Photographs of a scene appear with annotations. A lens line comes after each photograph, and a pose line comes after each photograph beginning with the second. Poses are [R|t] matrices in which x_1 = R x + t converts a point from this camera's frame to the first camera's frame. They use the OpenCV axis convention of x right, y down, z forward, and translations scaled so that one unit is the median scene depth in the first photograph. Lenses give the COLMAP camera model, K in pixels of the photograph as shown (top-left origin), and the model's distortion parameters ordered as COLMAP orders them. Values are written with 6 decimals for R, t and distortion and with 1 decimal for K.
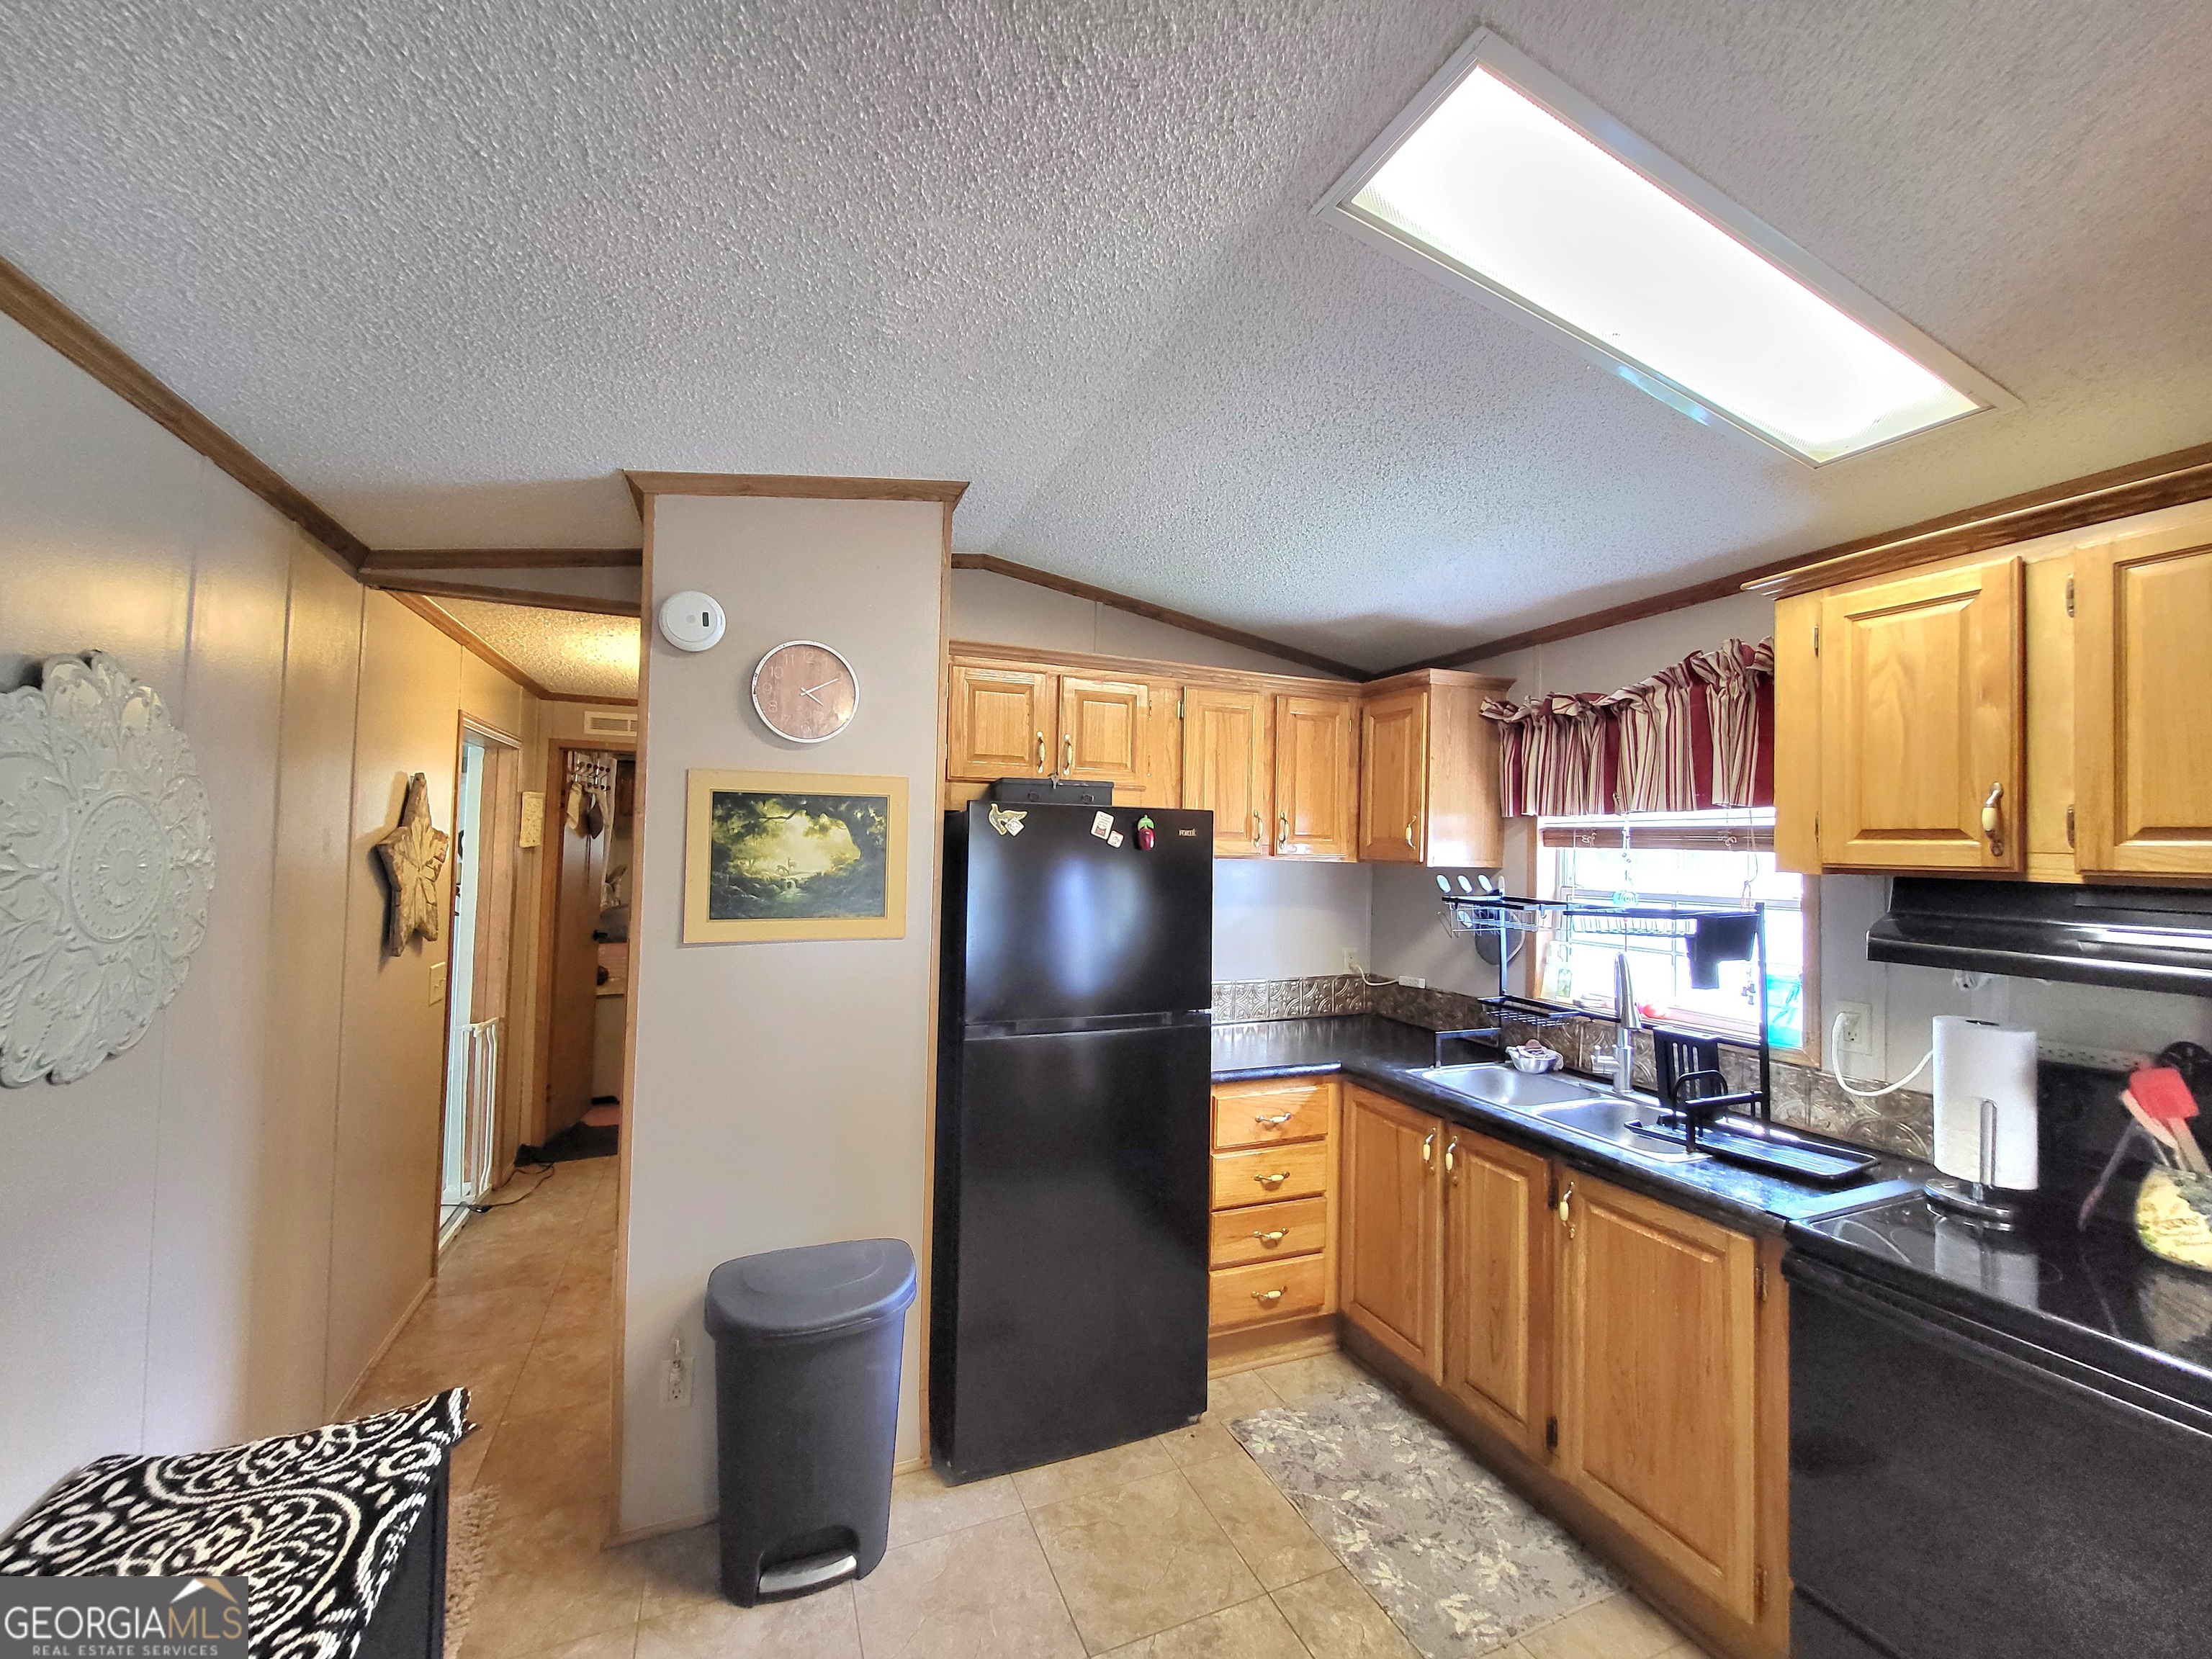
lens RADIAL K [[869.3, 0, 1106.9], [0, 869.3, 823.9], [0, 0, 1]] dist [-0.000948, -0.000212]
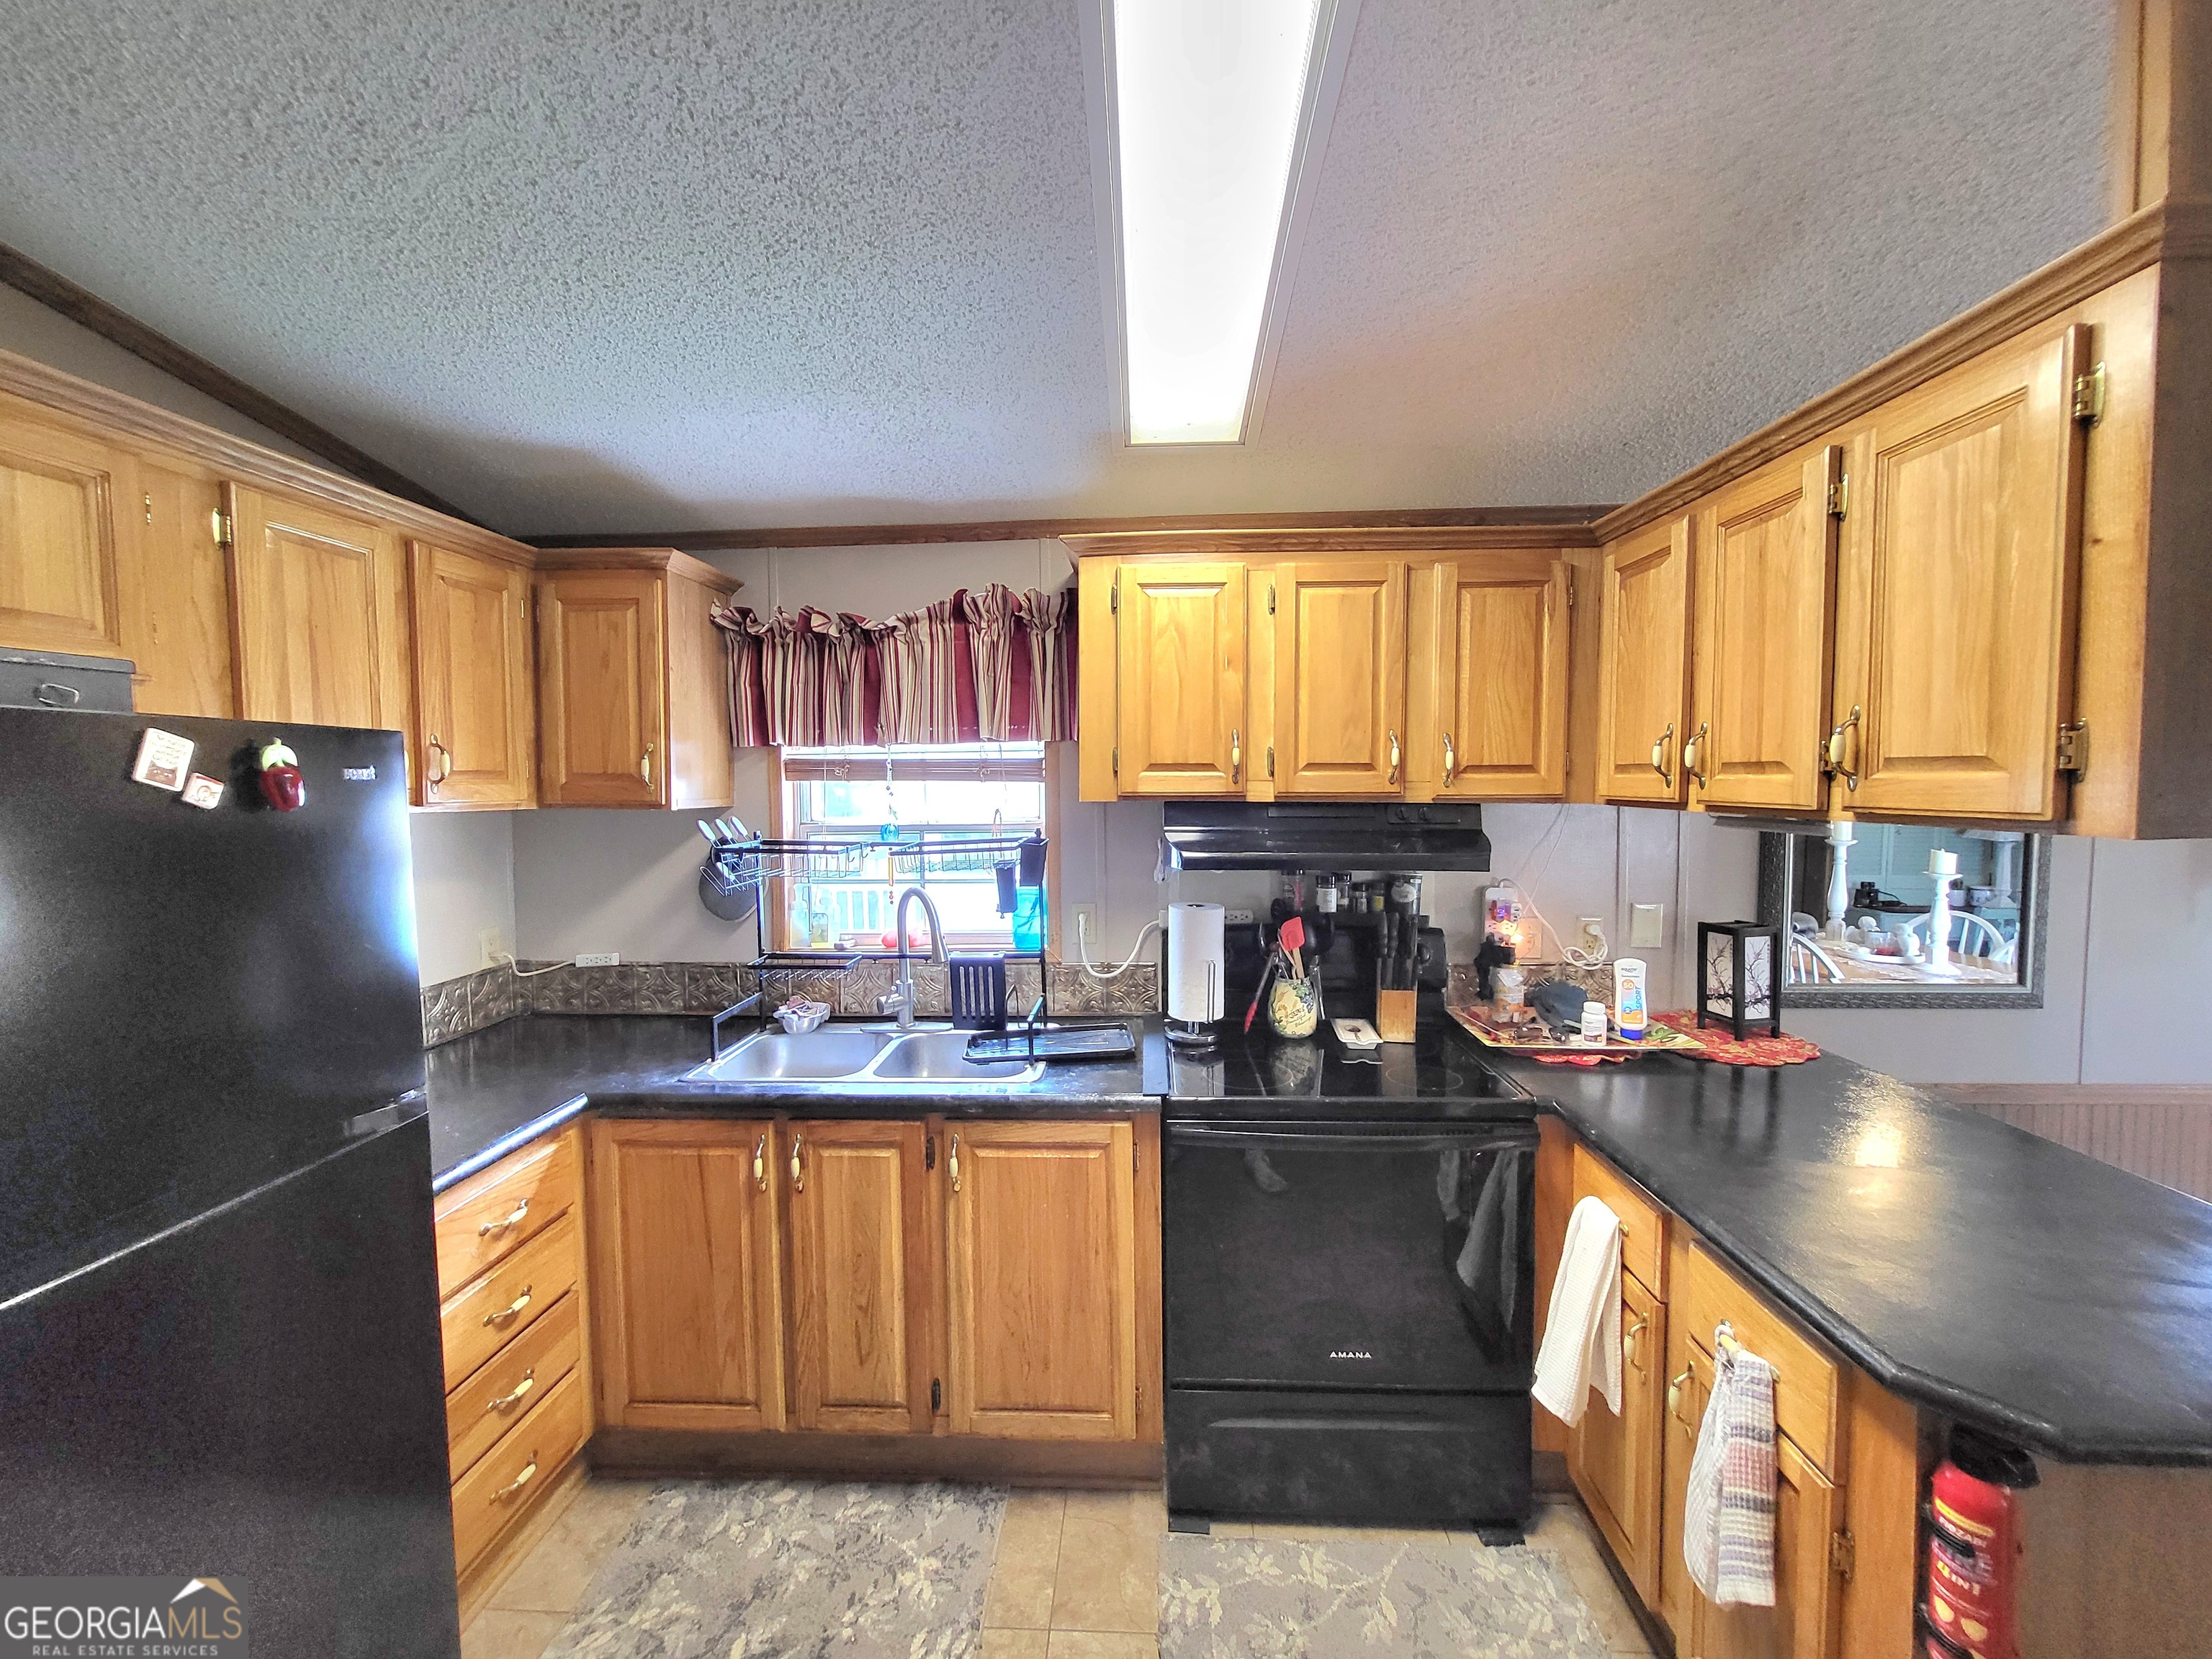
lens RADIAL K [[869.3, 0, 1106.9], [0, 869.3, 823.9], [0, 0, 1]] dist [-0.000948, -0.000212]
pose [[0.433132, -0.069954, 0.898612, -0.181702], [-0.008885, 0.996604, 0.081865, -0.006233], [-0.901287, -0.043443, 0.431039, 0.362511]]
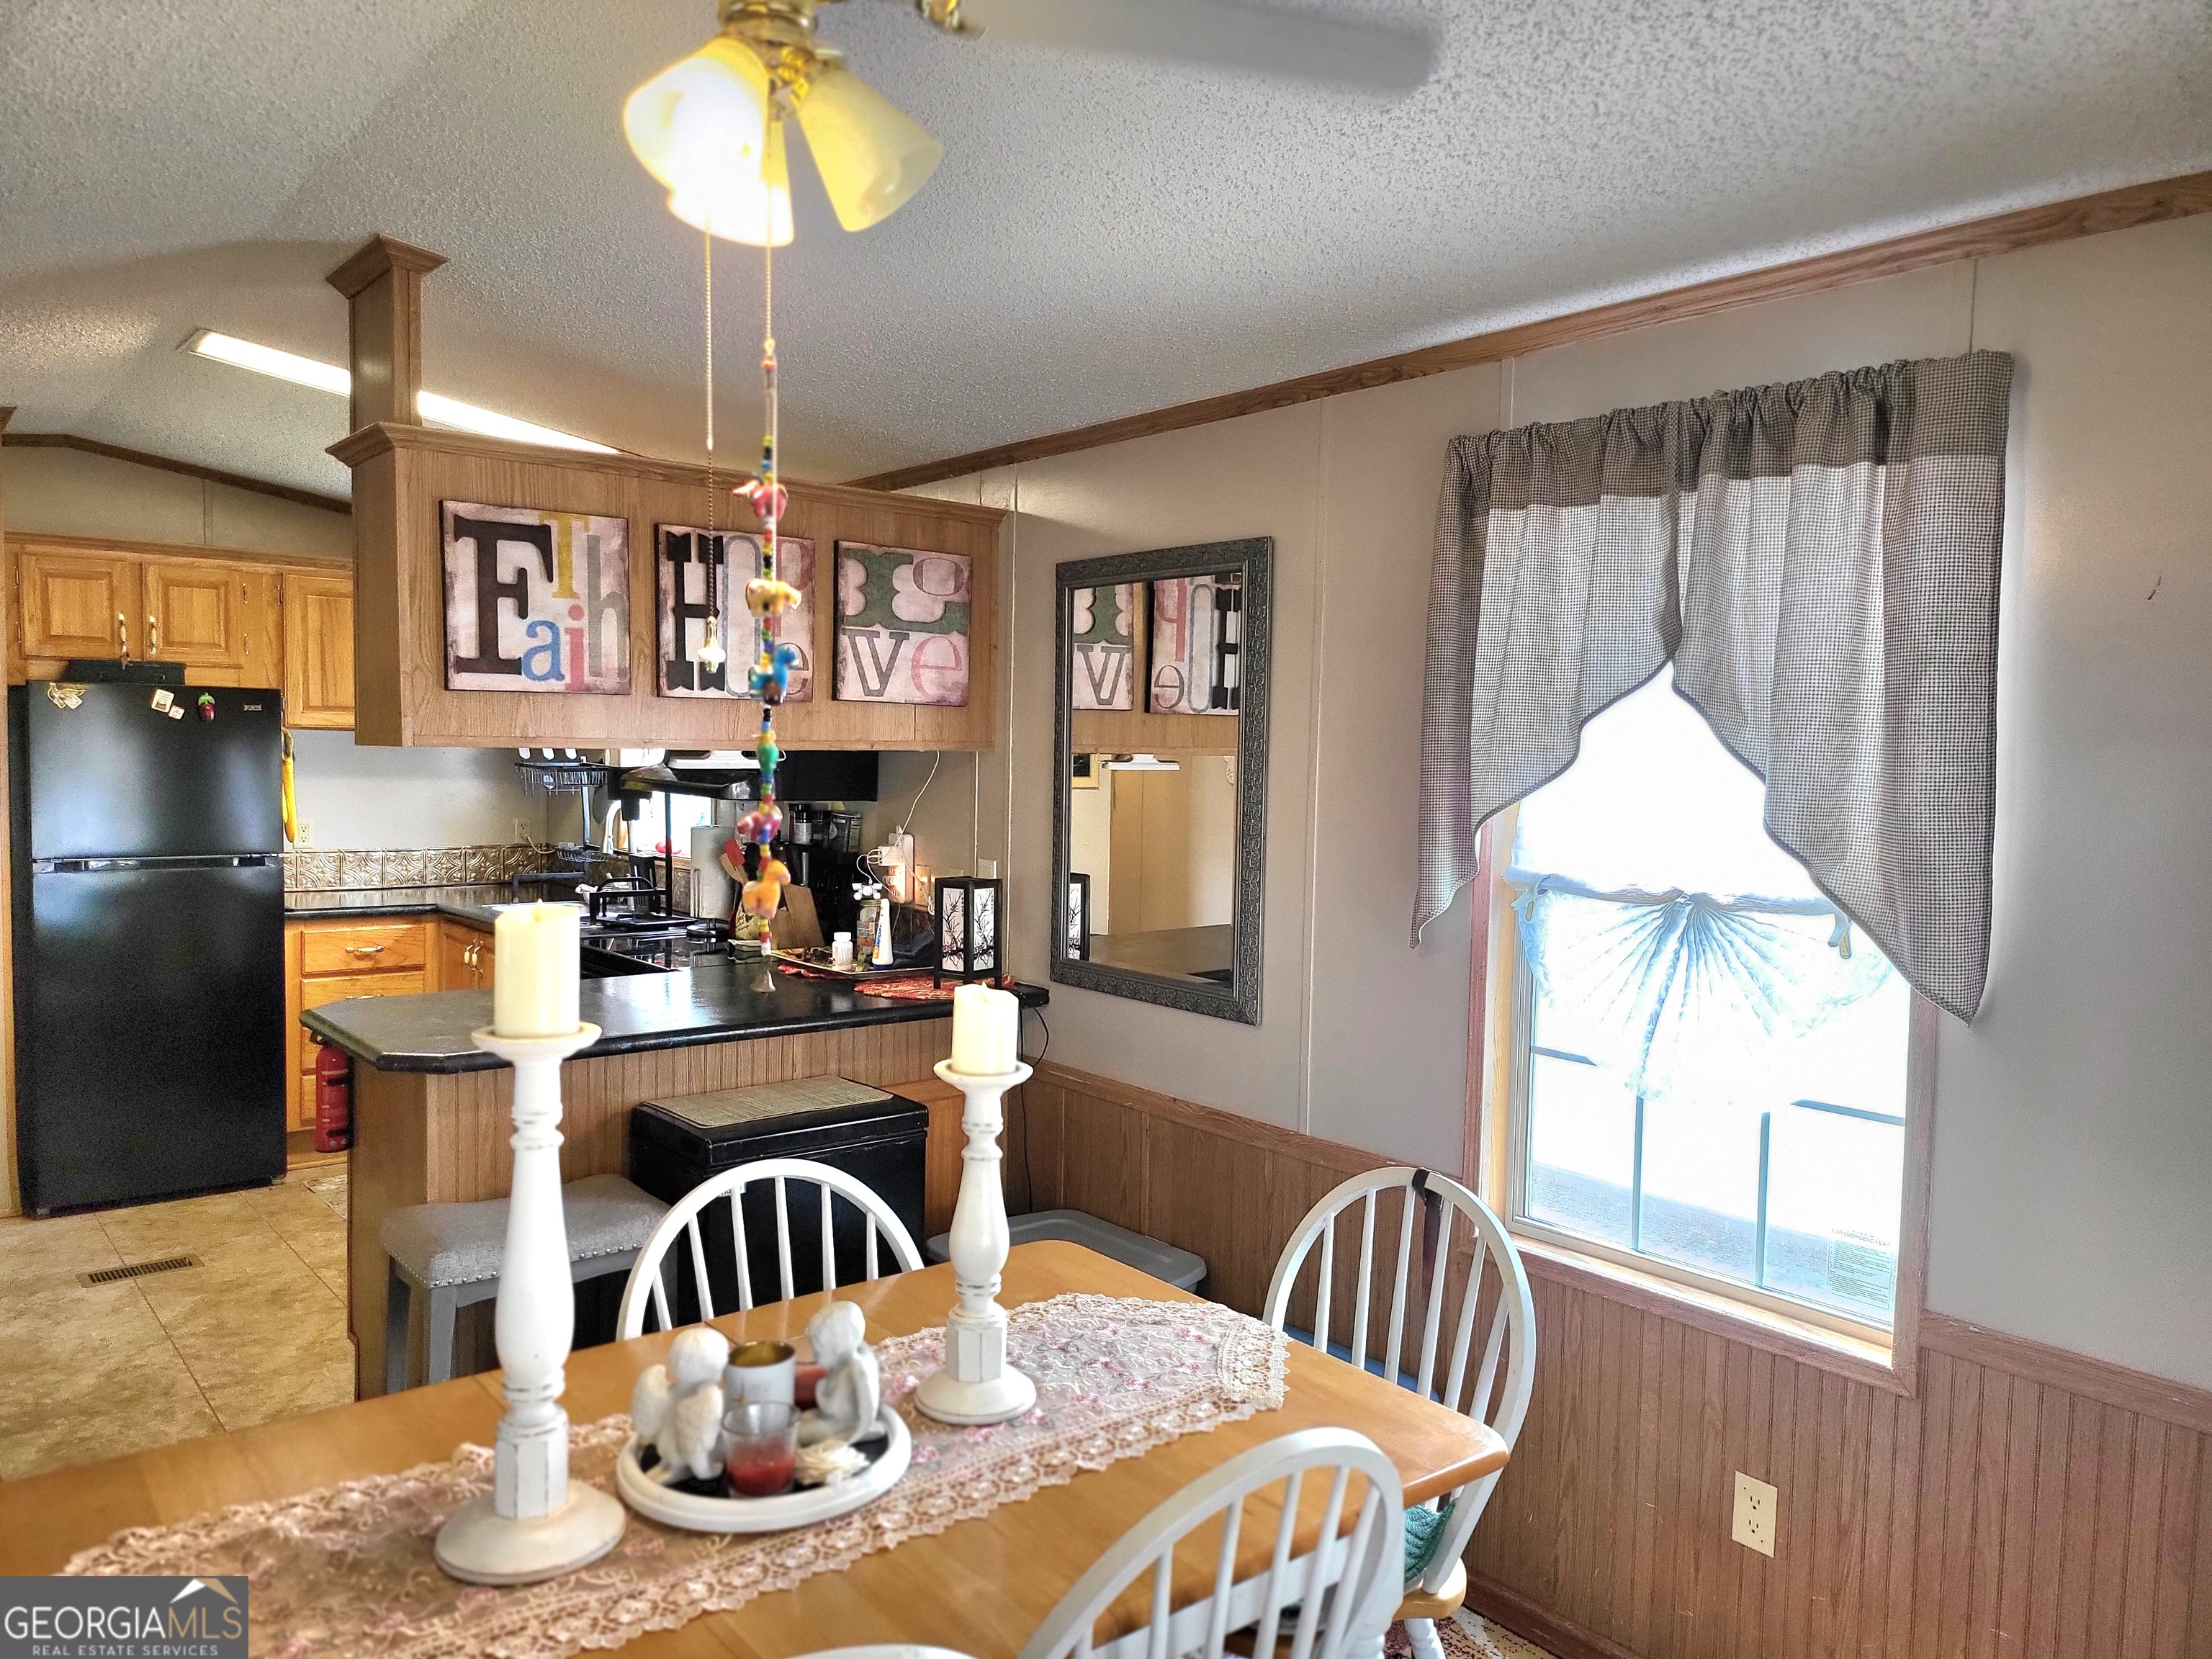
lens RADIAL K [[1513.7, 0, 1106.0], [0, 1513.7, 829.5], [0, 0, 1]] dist [0.003781, 0.002146]
pose [[0.951699, -0.017341, 0.306543, 0.558919], [-0.011913, 0.995566, 0.093304, -0.030565], [-0.306802, -0.092449, 0.947273, -1.336179]]
